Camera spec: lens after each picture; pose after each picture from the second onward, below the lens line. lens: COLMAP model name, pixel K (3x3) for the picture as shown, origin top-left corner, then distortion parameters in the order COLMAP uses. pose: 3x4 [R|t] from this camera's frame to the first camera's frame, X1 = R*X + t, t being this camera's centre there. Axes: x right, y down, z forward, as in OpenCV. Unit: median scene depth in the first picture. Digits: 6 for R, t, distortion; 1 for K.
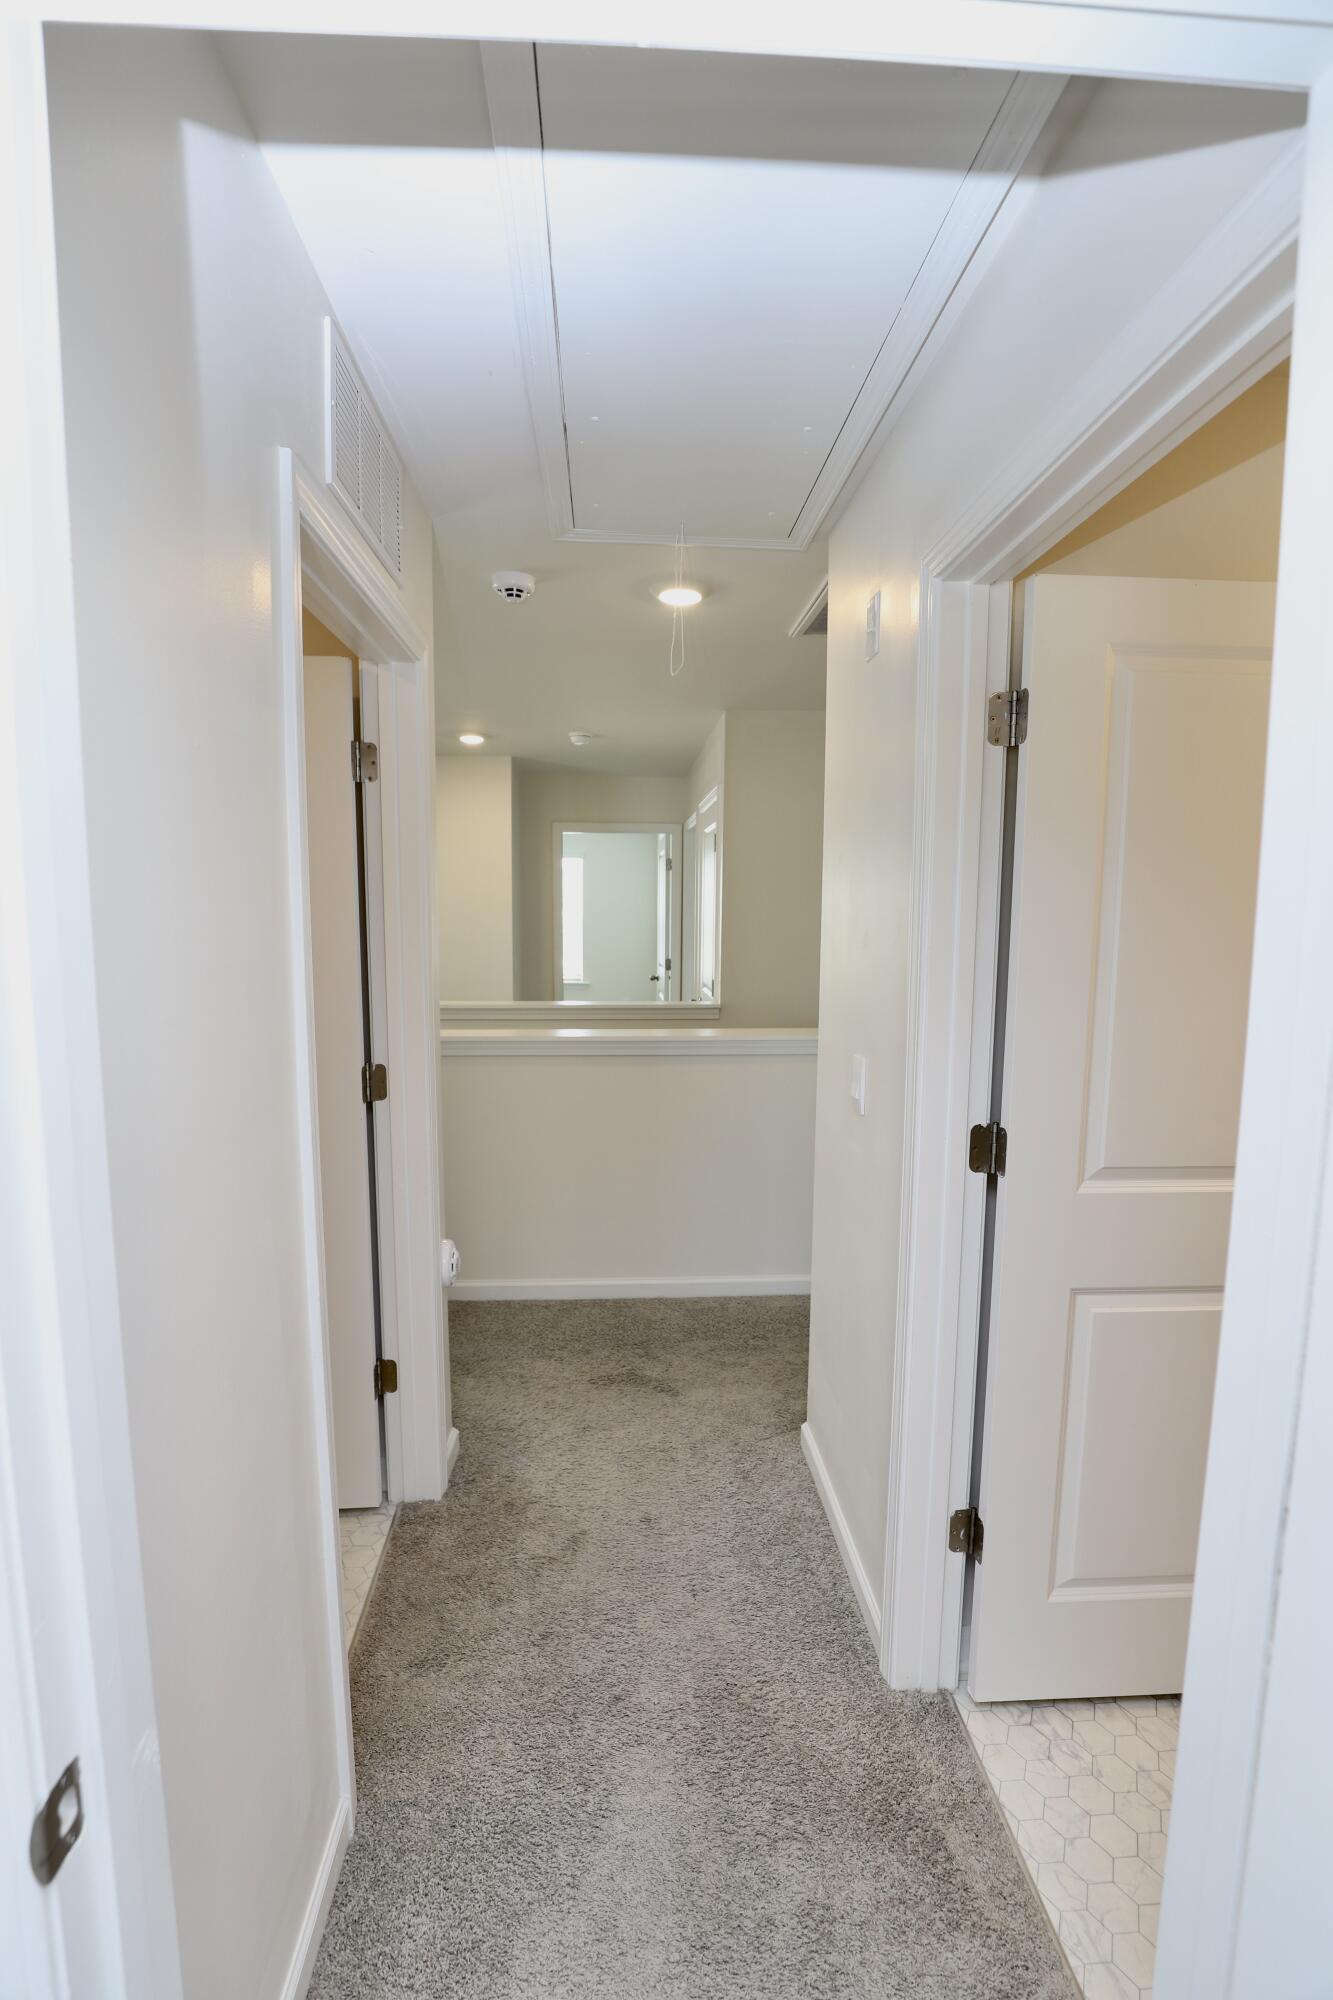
lens RADIAL K [[920.3, 0, 660.1], [0, 920.3, 1009.3], [0, 0, 1]] dist [-0.040030, 0.009428]
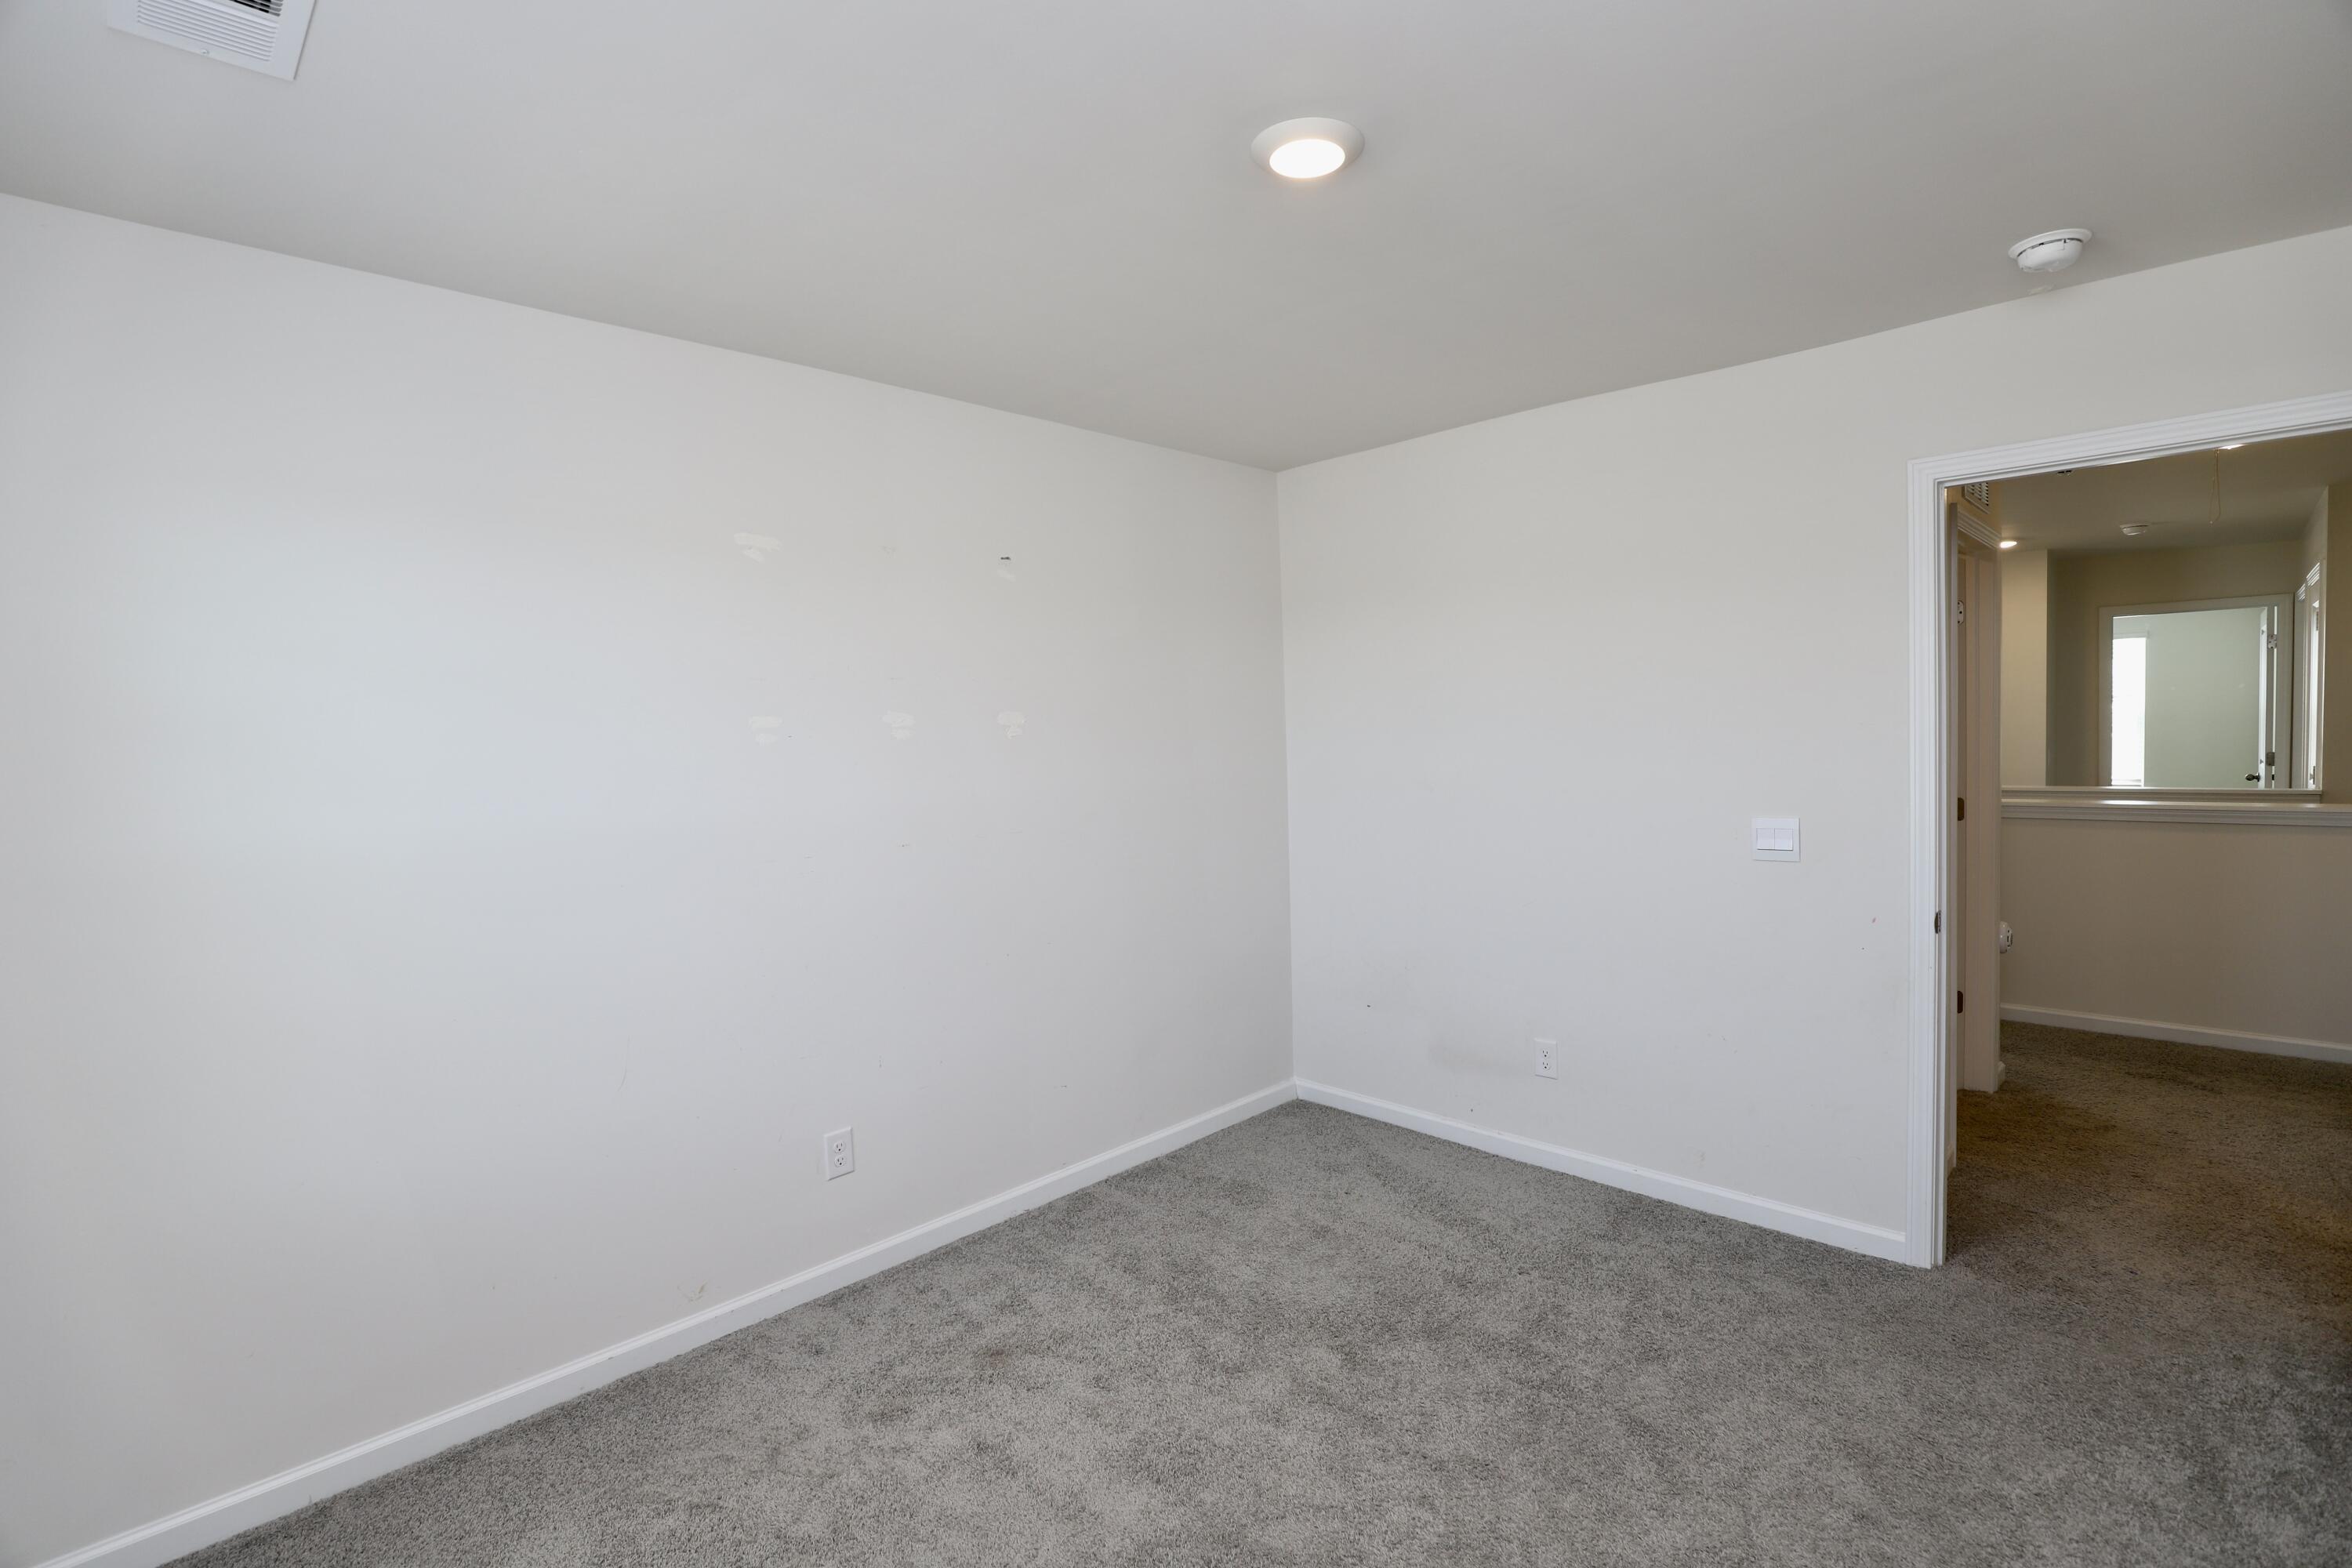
lens RADIAL K [[1082.3, 0, 1174.6], [0, 1082.3, 779.8], [0, 0, 1]] dist [-0.040030, 0.009428]
pose [[0.671183, 0.007393, -0.741255, 0.063953], [-0.044801, 0.998527, -0.030607, 0.062753], [0.739937, 0.053752, 0.670525, -0.542593]]
